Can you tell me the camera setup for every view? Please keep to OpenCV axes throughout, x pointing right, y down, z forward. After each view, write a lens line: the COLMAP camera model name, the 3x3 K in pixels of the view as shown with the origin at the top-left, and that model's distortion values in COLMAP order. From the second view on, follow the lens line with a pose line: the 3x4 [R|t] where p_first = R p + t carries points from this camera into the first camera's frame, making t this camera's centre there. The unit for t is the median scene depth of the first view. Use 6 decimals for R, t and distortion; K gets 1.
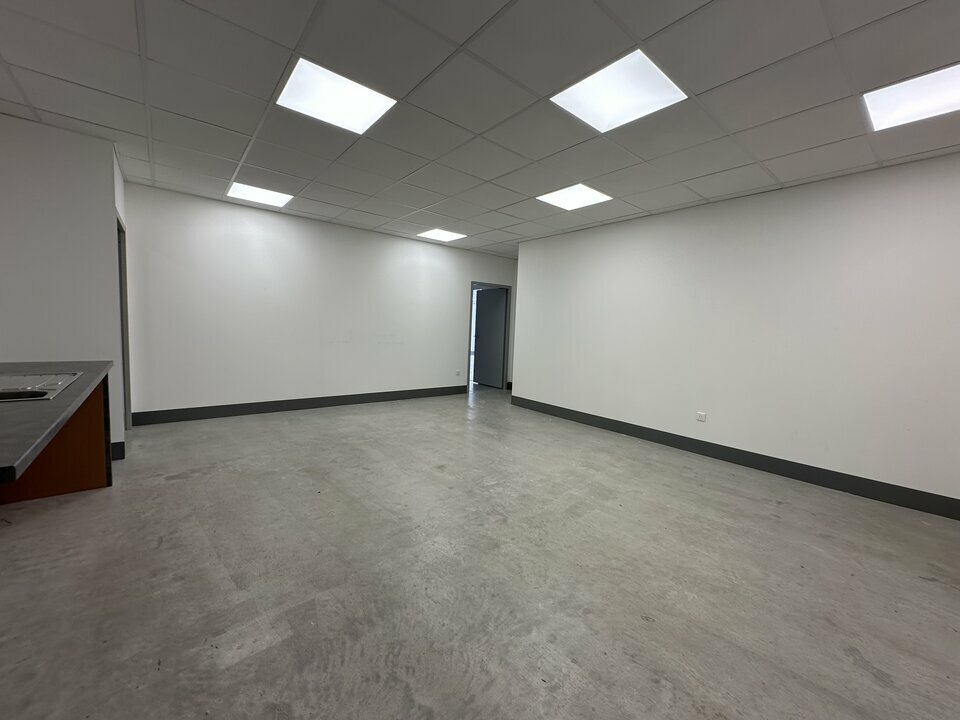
lens RADIAL K [[381.3, 0, 479.9], [0, 381.3, 356.5], [0, 0, 1]] dist [-0.003747, 0.000520]
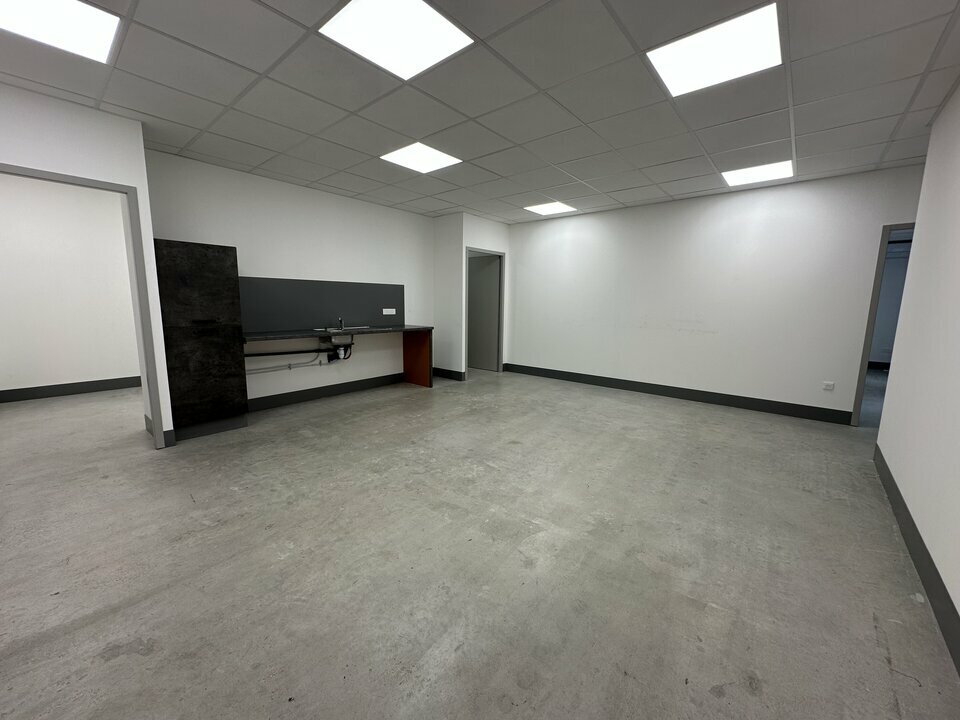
lens RADIAL K [[381.3, 0, 479.9], [0, 381.3, 356.5], [0, 0, 1]] dist [-0.003747, 0.000520]
pose [[0.176156, 0.102415, -0.979020, 0.981086], [-0.083246, 0.992560, 0.088853, -0.029001], [0.980836, 0.065848, 0.183371, 0.792274]]
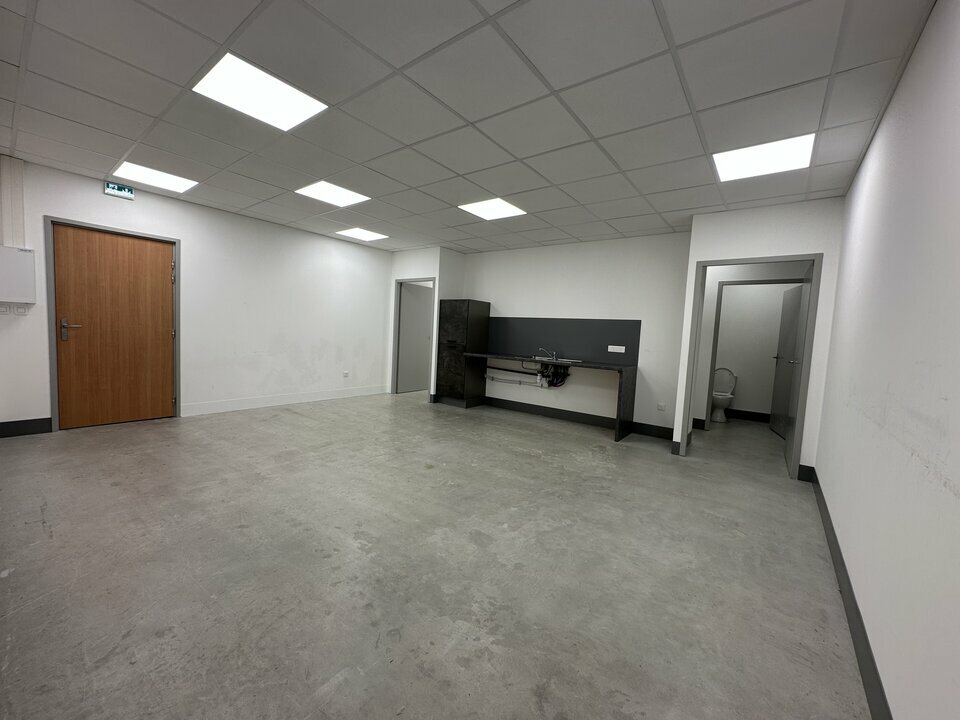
lens RADIAL K [[381.3, 0, 479.9], [0, 381.3, 356.5], [0, 0, 1]] dist [-0.003747, 0.000520]
pose [[-0.971149, -0.076496, -0.225870, 0.025068], [-0.108424, 0.985234, 0.132507, -0.173187], [0.212398, 0.153174, -0.965104, 2.227930]]
